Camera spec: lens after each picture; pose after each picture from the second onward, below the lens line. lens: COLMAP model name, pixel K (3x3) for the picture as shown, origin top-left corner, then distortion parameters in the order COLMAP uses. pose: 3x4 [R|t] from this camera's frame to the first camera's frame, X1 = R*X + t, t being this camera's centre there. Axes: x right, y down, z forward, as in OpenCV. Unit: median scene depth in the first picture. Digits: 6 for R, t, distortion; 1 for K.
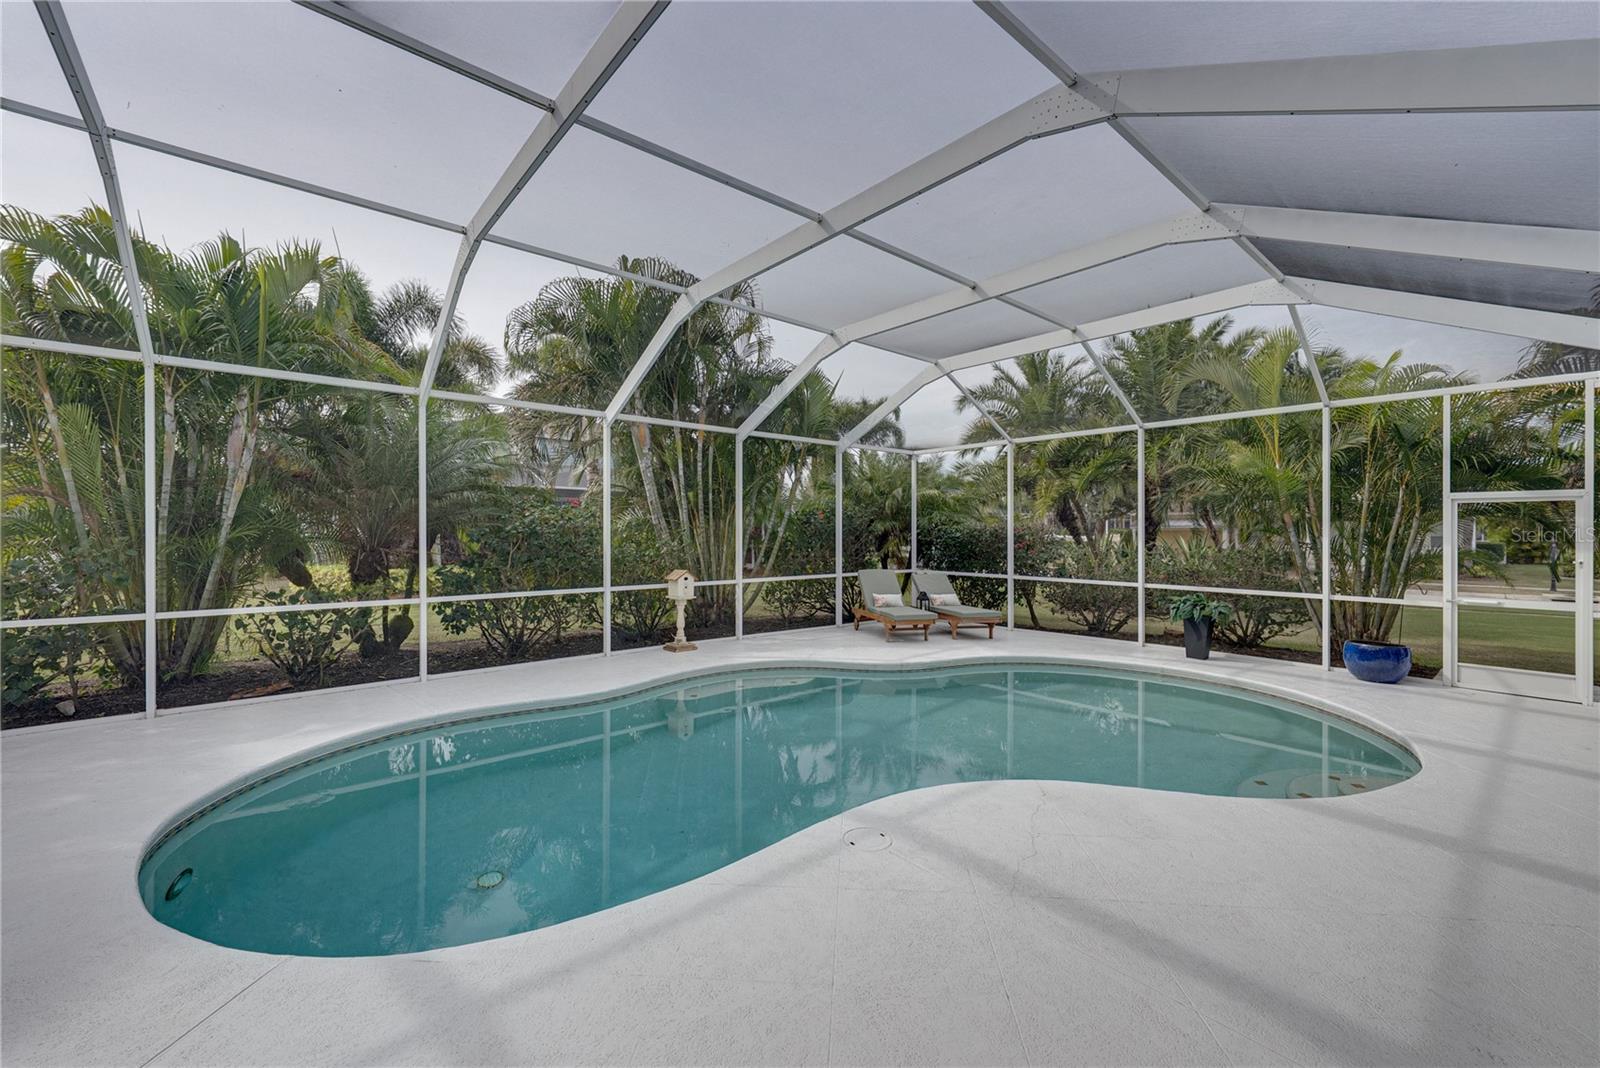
lens RADIAL K [[638.5, 0, 802.6], [0, 638.5, 530.8], [0, 0, 1]] dist [-0.001862, -0.000201]
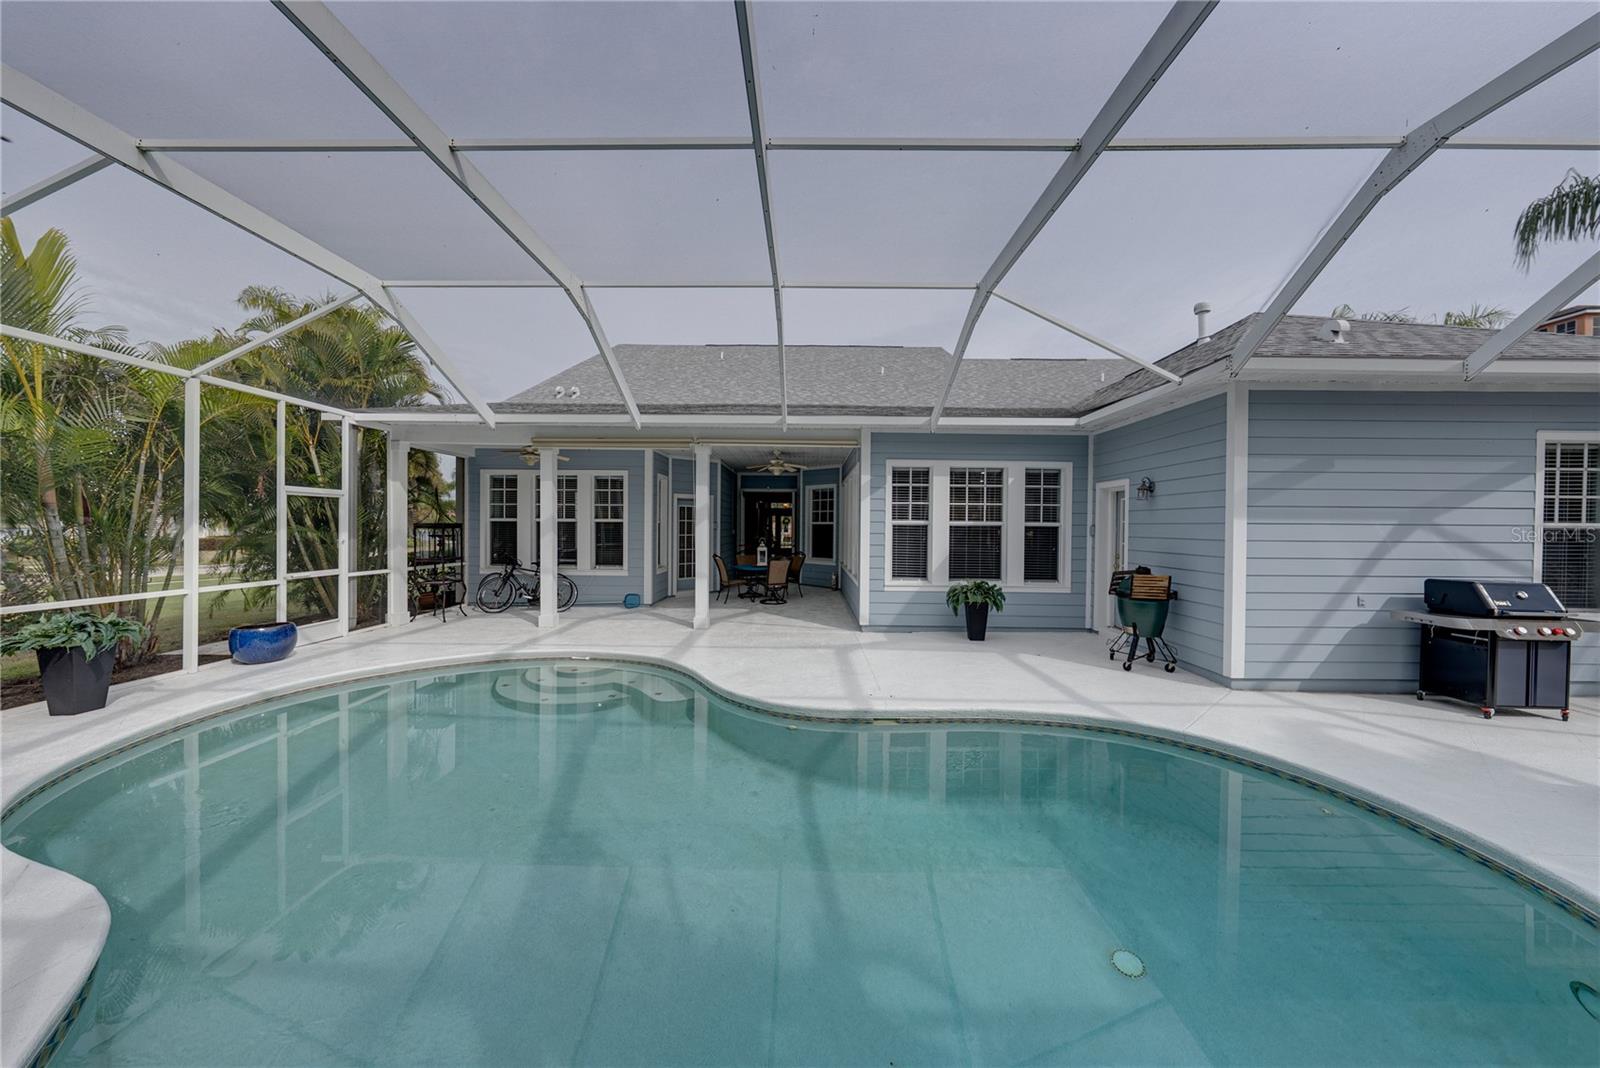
lens RADIAL K [[547.0, 0, 804.4], [0, 547.0, 531.1], [0, 0, 1]] dist [-0.001151, -0.000060]
pose [[-0.750829, -0.017345, 0.660269, -0.287711], [-0.012517, 0.999849, 0.012033, 0.000636], [-0.660378, 0.000770, -0.750933, 0.878559]]
